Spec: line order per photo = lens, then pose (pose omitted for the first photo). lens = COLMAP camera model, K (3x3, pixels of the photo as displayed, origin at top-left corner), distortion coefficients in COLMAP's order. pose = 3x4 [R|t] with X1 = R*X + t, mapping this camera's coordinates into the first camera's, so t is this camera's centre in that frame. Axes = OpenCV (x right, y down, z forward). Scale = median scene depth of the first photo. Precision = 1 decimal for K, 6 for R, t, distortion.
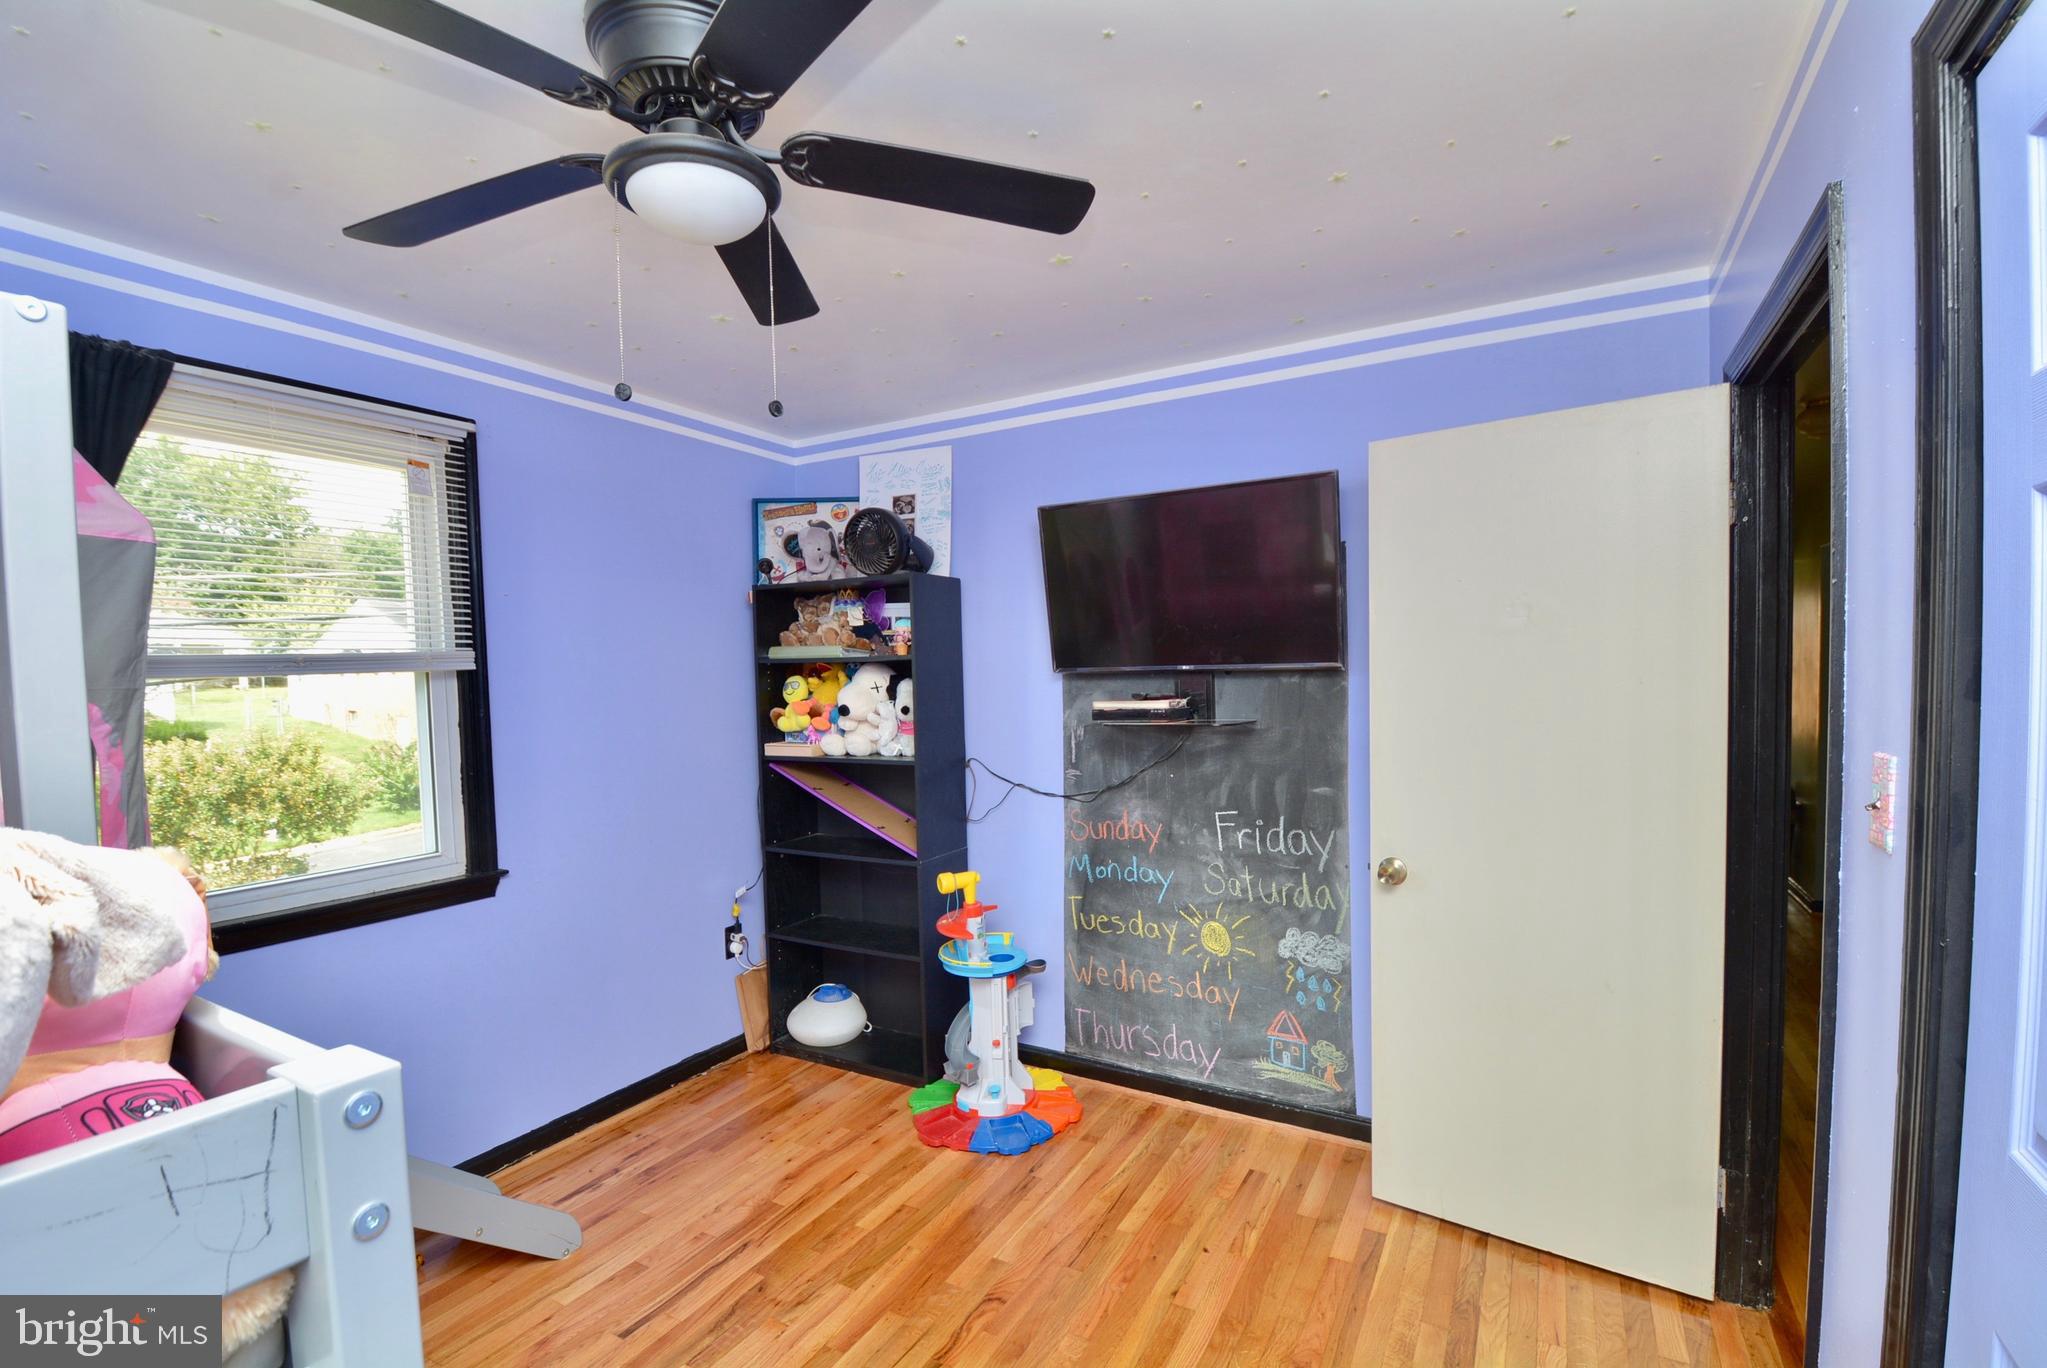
lens RADIAL K [[897.4, 0, 1047.2], [0, 897.4, 712.3], [0, 0, 1]] dist [0.020638, -0.026786]
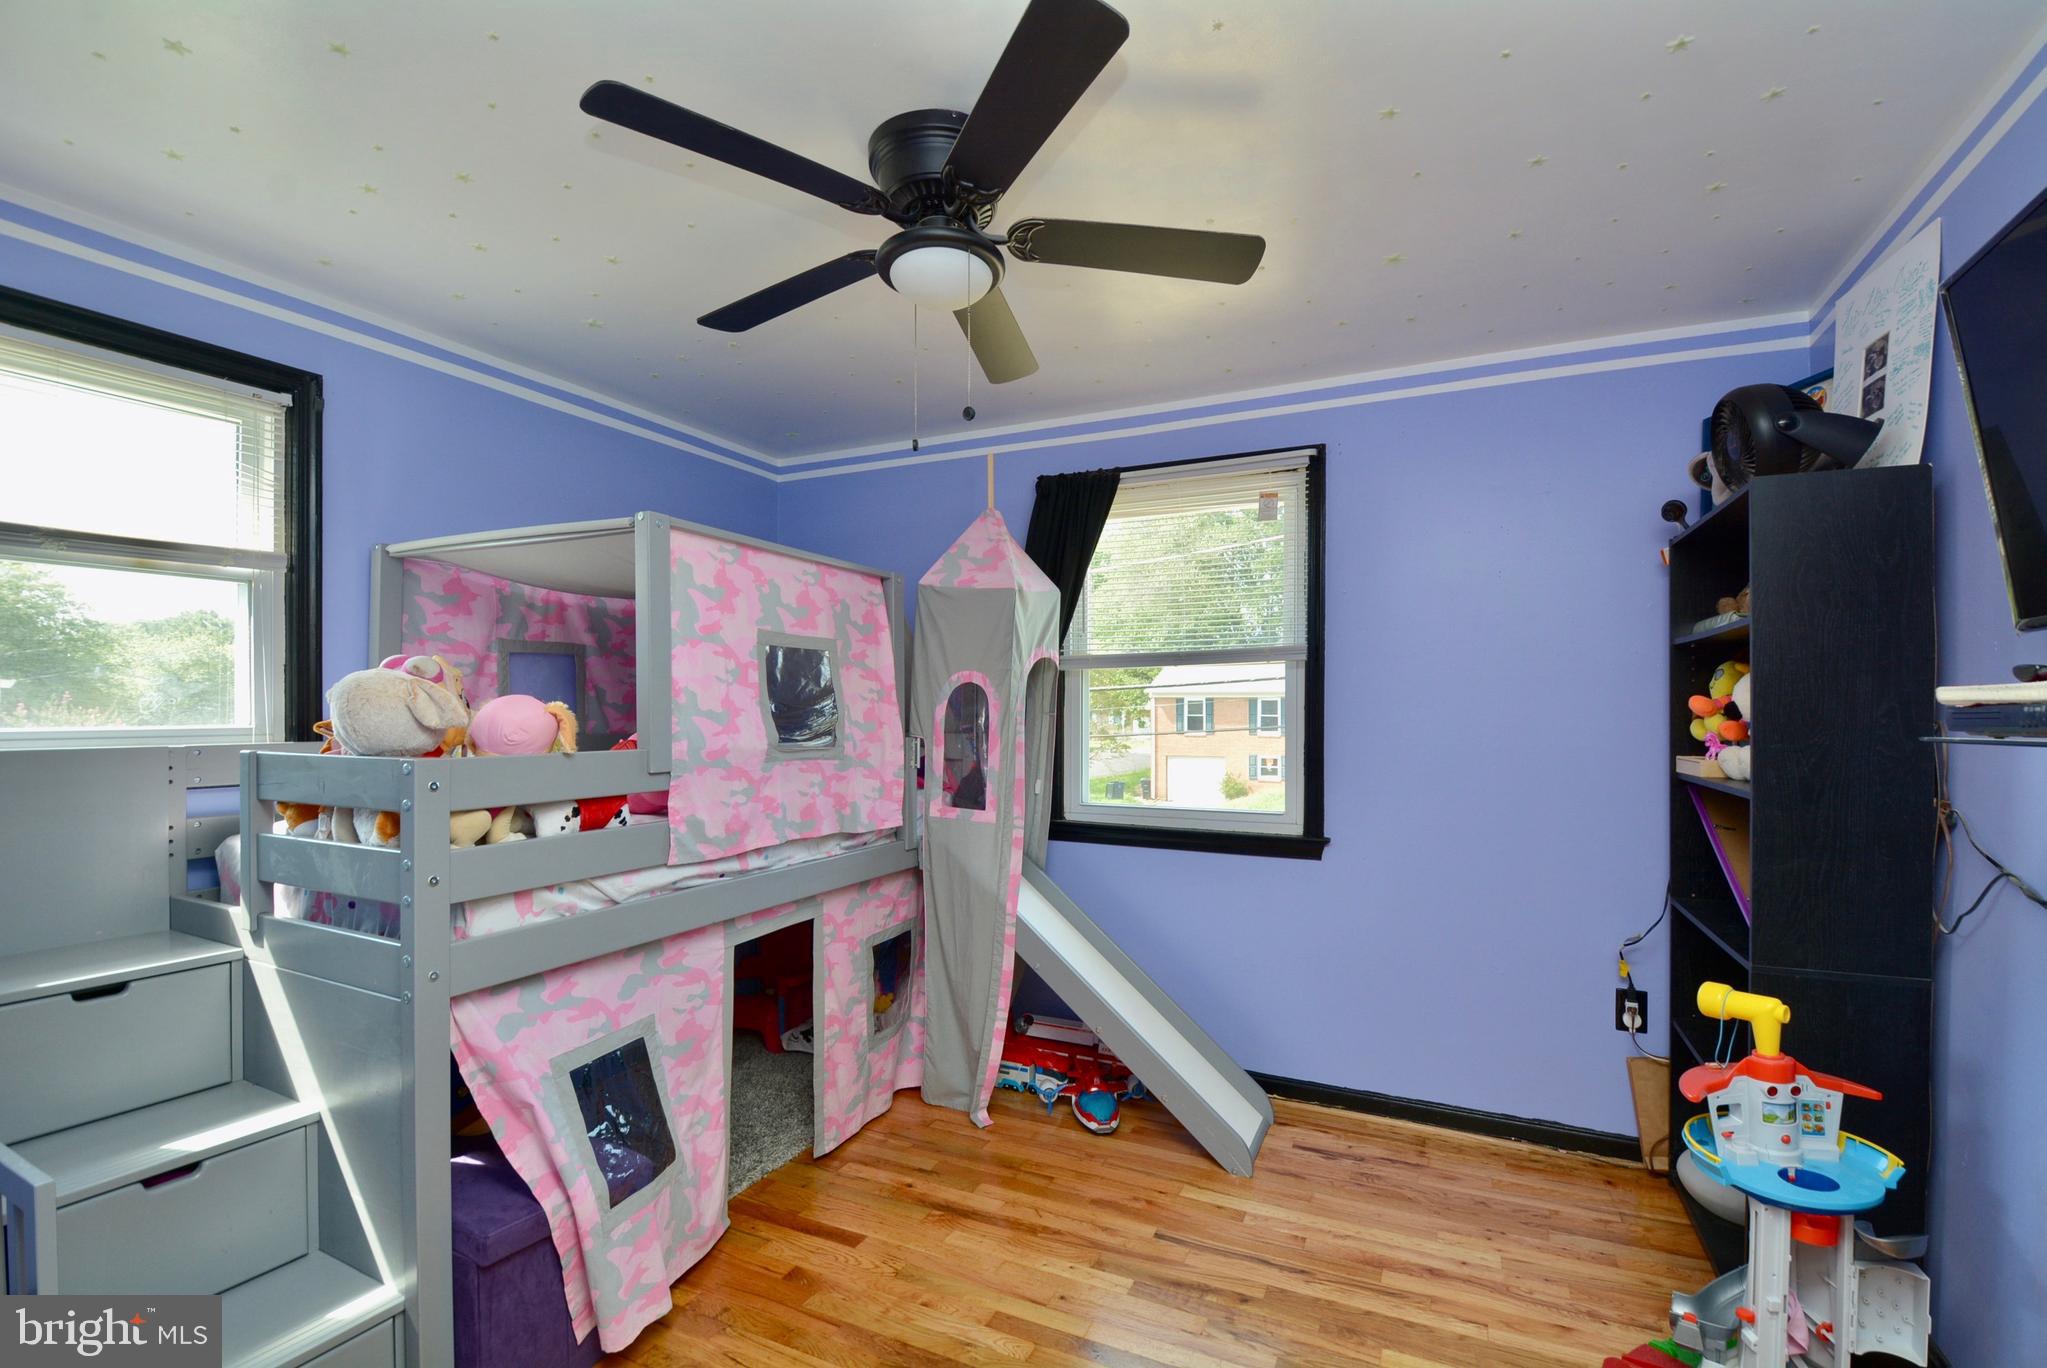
lens RADIAL K [[897.4, 0, 1047.2], [0, 897.4, 712.3], [0, 0, 1]] dist [0.020638, -0.026786]
pose [[0.065926, 0.021842, -0.997585, 0.485265], [-0.049269, 0.998612, 0.018608, 0.014351], [0.996607, 0.047923, 0.066911, 0.570697]]
